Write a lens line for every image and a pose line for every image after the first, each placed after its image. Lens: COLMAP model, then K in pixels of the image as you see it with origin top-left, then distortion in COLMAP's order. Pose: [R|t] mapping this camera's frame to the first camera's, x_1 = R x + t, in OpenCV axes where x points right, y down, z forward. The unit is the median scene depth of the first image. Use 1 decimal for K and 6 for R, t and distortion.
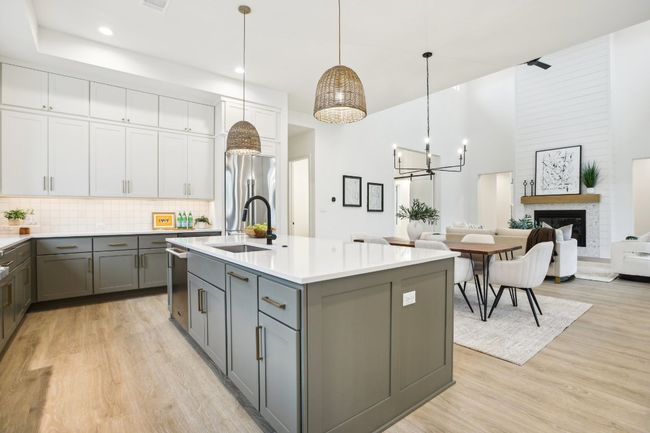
lens RADIAL K [[308.5, 0, 325.0], [0, 308.5, 216.5], [0, 0, 1]] dist [-0.031717, 0.000662]
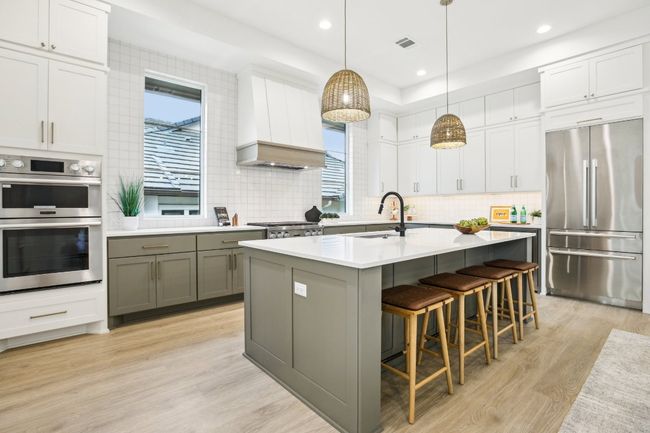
lens RADIAL K [[308.5, 0, 325.0], [0, 308.5, 216.5], [0, 0, 1]] dist [-0.031717, 0.000662]
pose [[0.044208, 0.030131, -0.998568, 0.540988], [-0.009835, 0.999510, 0.029724, -0.004144], [0.998974, 0.008507, 0.044483, 0.429052]]
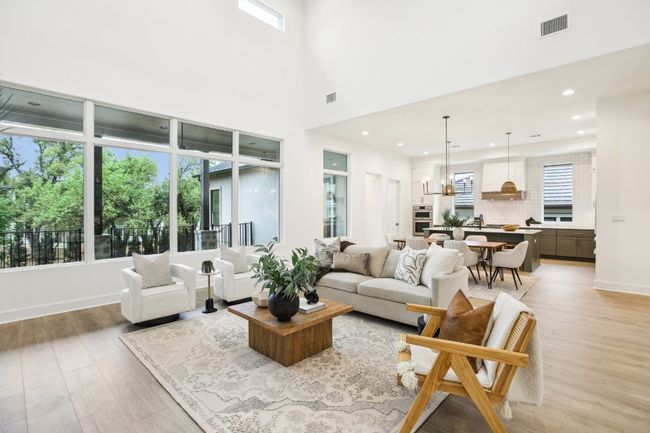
lens RADIAL K [[308.5, 0, 325.0], [0, 308.5, 216.5], [0, 0, 1]] dist [-0.031717, 0.000662]
pose [[-0.988501, 0.007297, -0.151039, 1.143074], [0.004030, 0.999752, 0.021925, -0.067592], [0.151161, 0.021064, -0.988285, 2.384438]]
